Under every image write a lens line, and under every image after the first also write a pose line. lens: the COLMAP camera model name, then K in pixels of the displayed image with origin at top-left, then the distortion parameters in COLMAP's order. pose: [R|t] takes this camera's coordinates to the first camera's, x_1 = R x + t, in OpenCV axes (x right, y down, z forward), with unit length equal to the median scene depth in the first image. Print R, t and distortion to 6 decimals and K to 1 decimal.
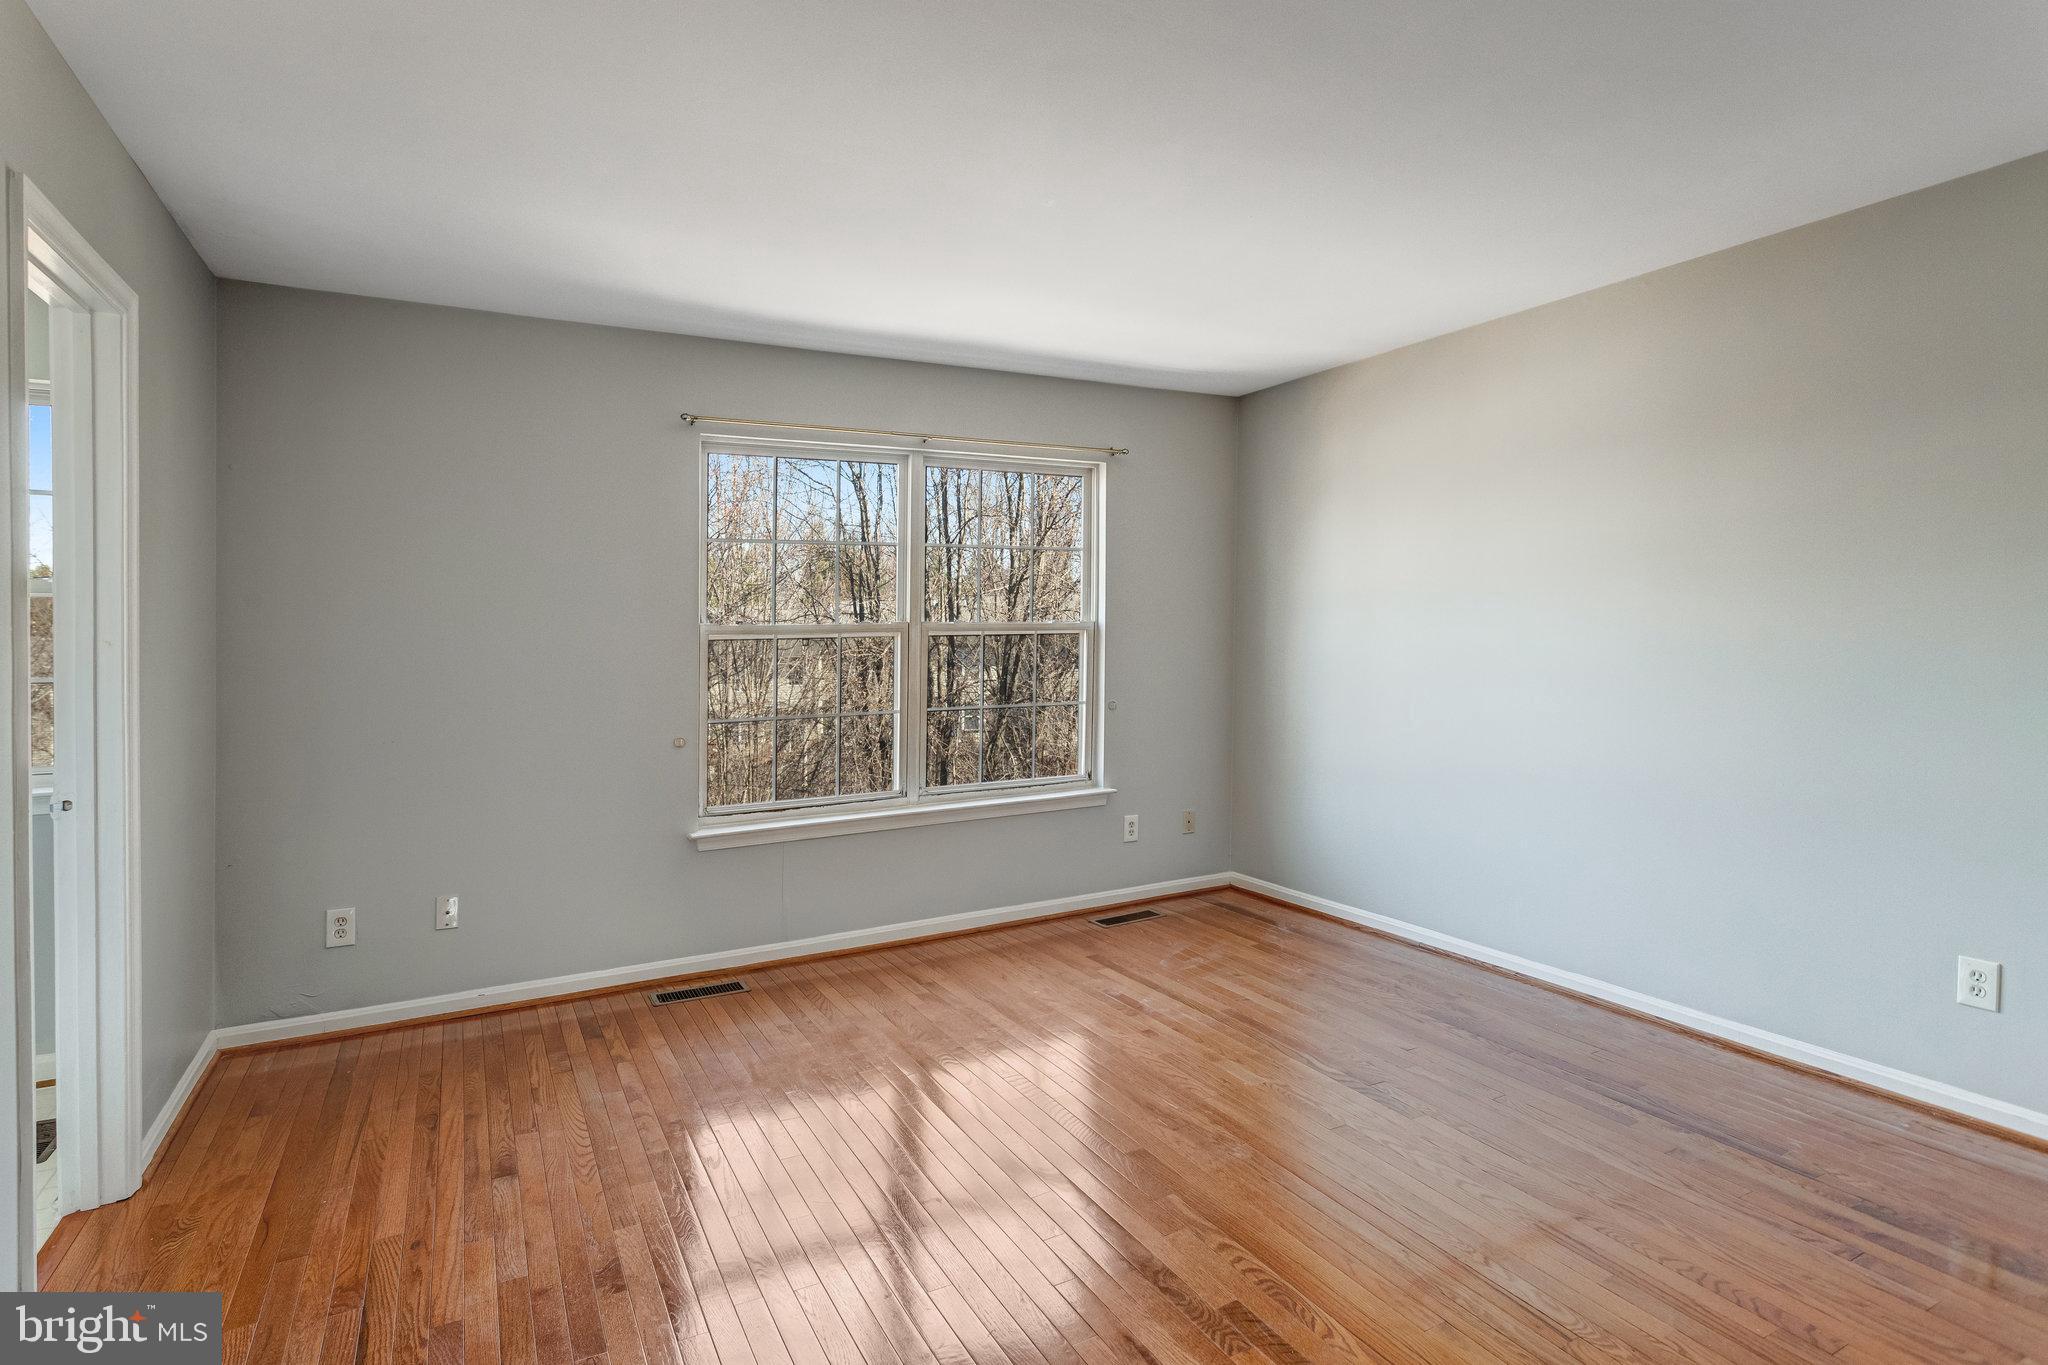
lens RADIAL K [[1059.2, 0, 988.5], [0, 1059.2, 618.6], [0, 0, 1]] dist [-0.006021, -0.000964]
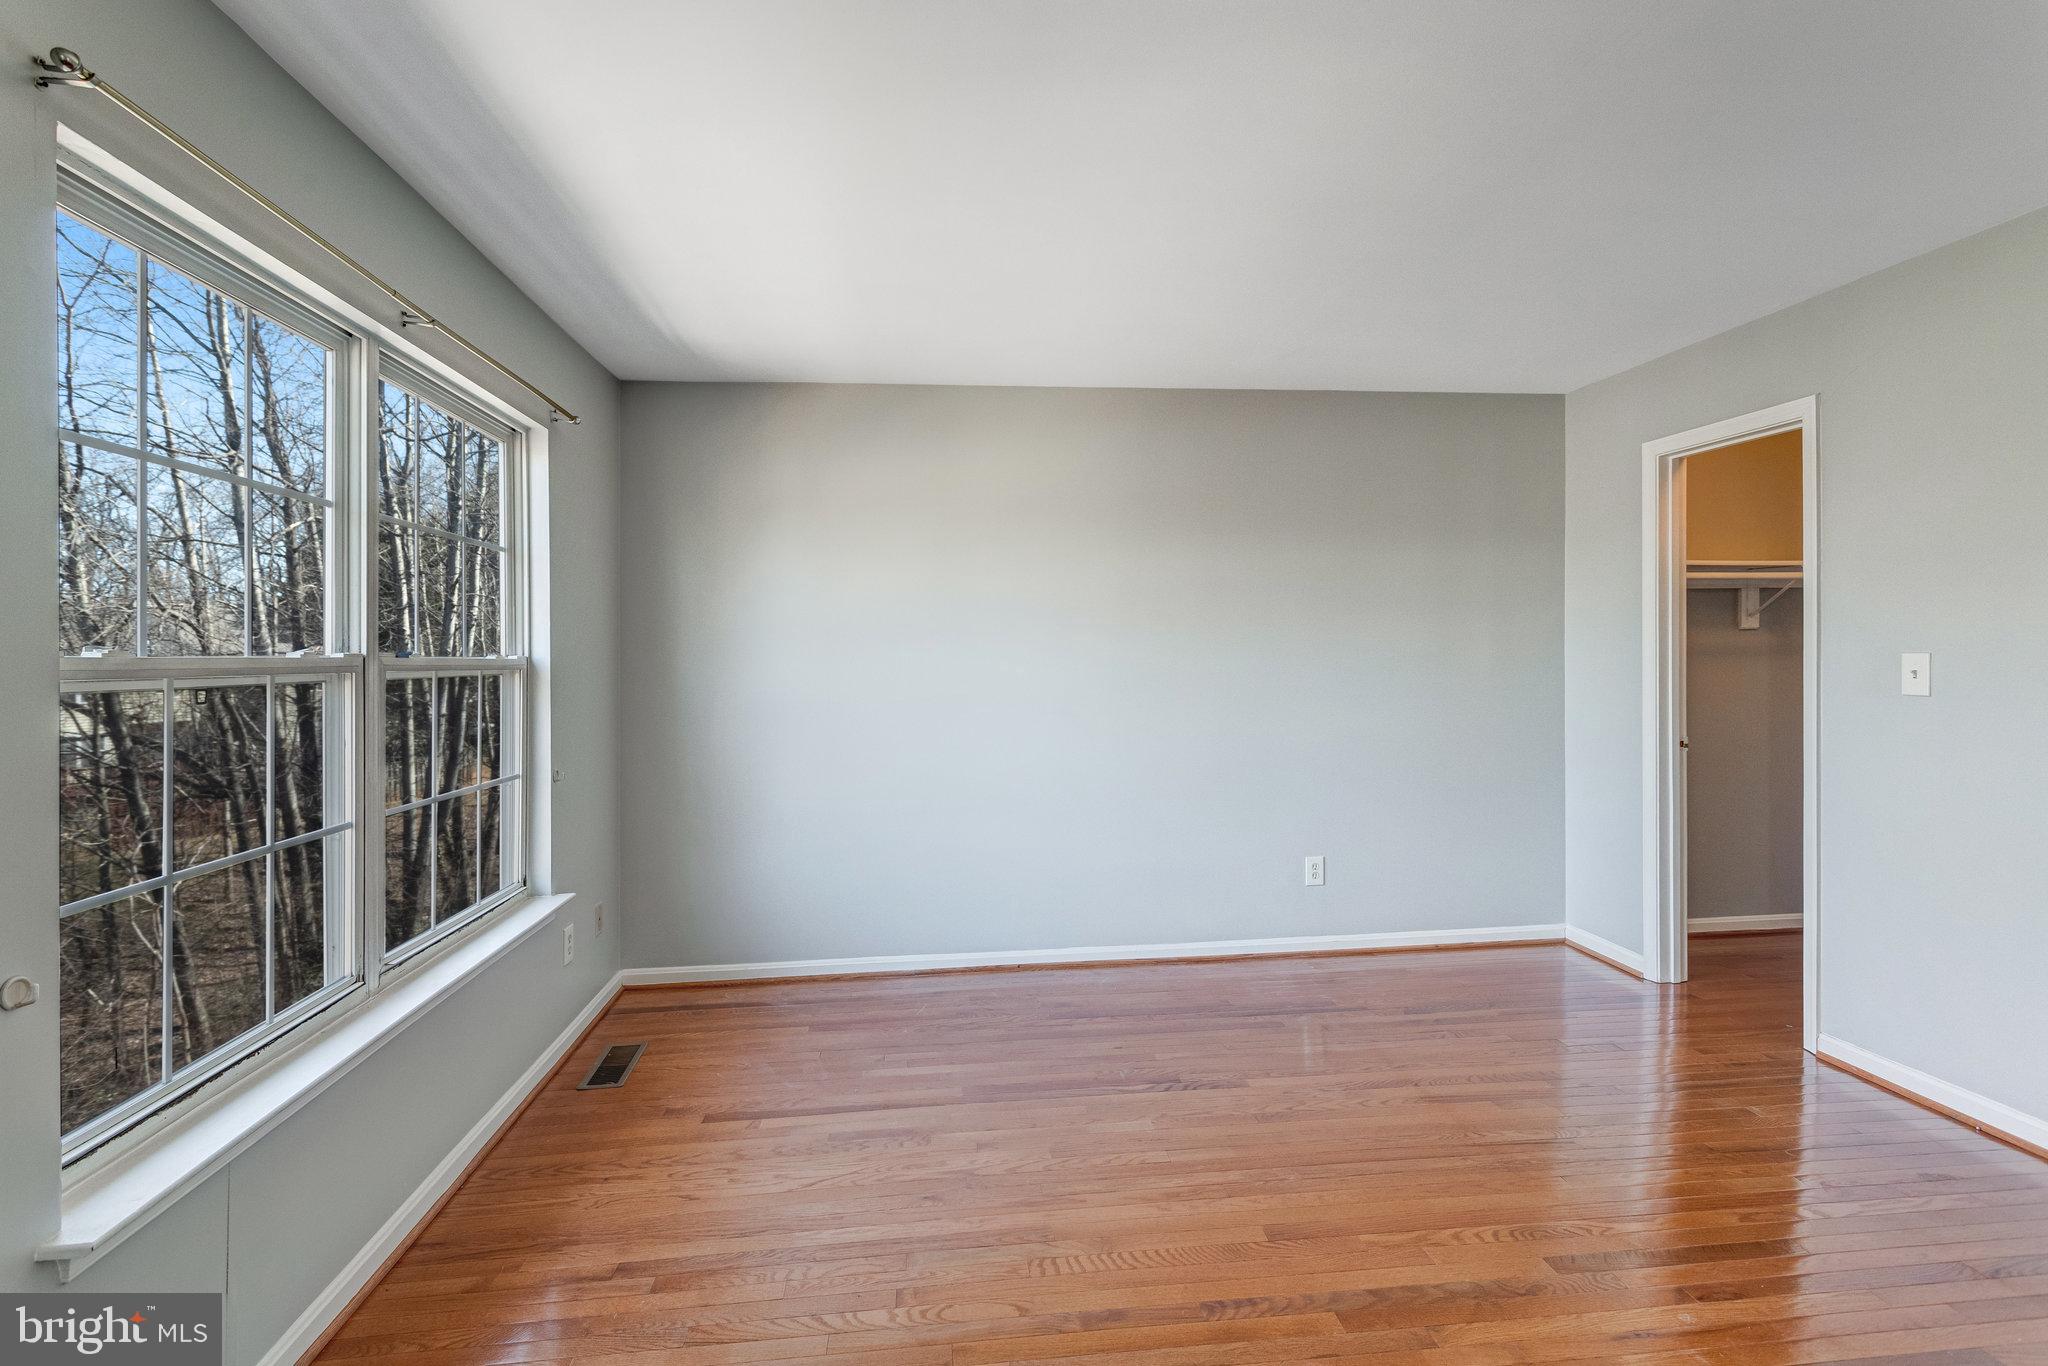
lens RADIAL K [[995.1, 0, 1016.7], [0, 995.1, 676.3], [0, 0, 1]] dist [-0.008567, 0.006500]
pose [[0.359809, -0.010957, 0.932962, -0.514413], [0.004601, 0.999940, 0.009969, 0.013086], [-0.933015, 0.000706, 0.359838, 0.633423]]
